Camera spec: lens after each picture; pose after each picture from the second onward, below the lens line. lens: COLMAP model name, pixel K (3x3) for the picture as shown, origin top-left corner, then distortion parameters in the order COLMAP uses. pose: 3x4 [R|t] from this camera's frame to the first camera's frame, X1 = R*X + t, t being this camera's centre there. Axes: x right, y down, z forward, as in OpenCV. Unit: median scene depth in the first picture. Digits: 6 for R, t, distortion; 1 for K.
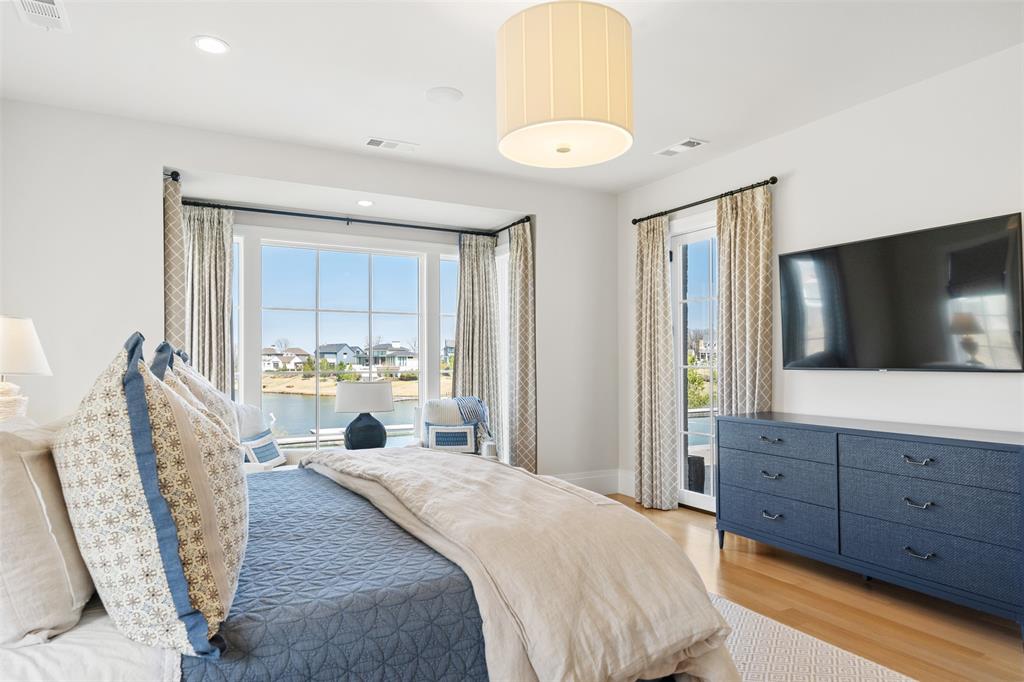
lens RADIAL K [[616.2, 0, 510.7], [0, 616.2, 358.2], [0, 0, 1]] dist [-0.002524, -0.000042]
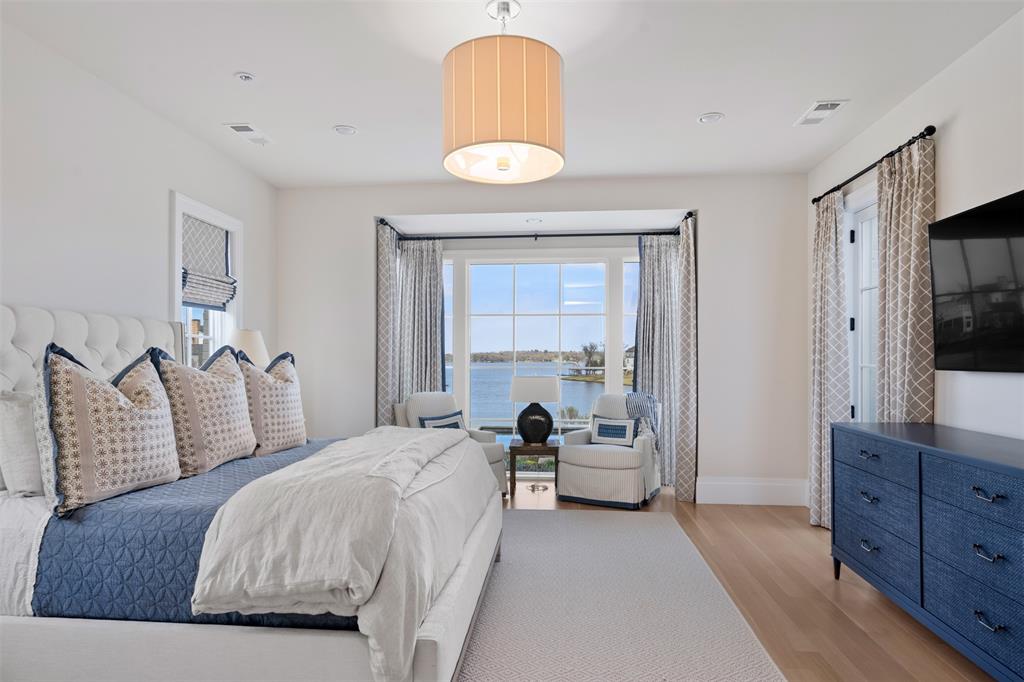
lens RADIAL K [[588.5, 0, 514.5], [0, 588.5, 359.0], [0, 0, 1]] dist [-0.001026, 0.000128]
pose [[0.831134, 0.003383, -0.556062, 0.333608], [0.000332, 0.999978, 0.006580, -0.000828], [0.556073, -0.005654, 0.831114, 0.060807]]
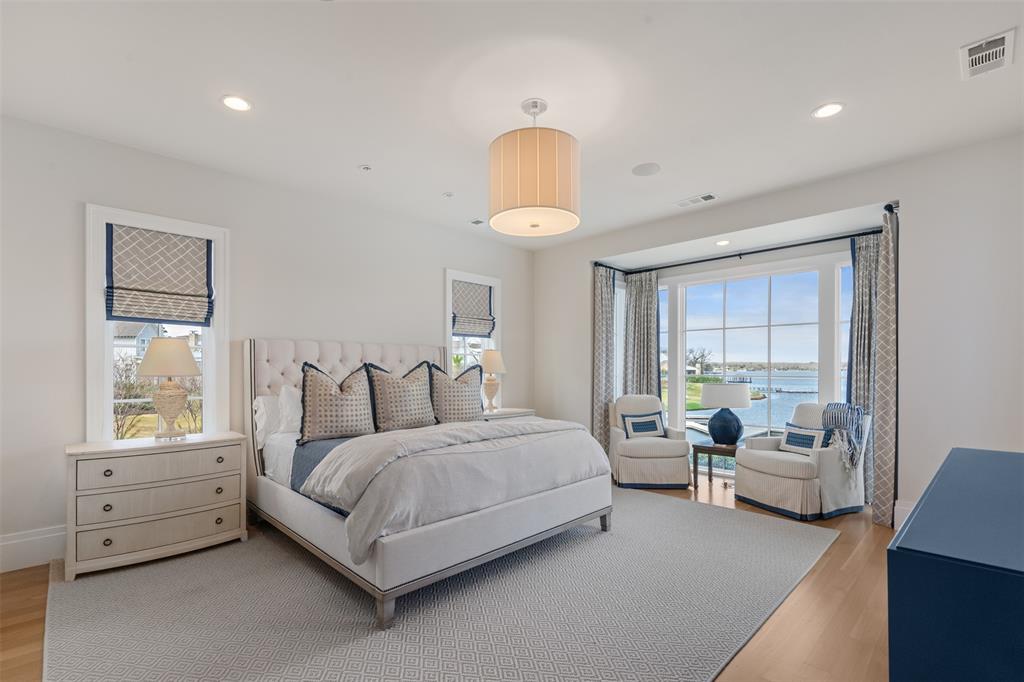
lens RADIAL K [[463.5, 0, 509.5], [0, 463.5, 369.9], [0, 0, 1]] dist [-0.010203, 0.000285]
pose [[0.268427, 0.007587, -0.963270, 0.544339], [0.006295, 0.999934, 0.009629, -0.001665], [0.963279, -0.008648, 0.268362, 0.305439]]
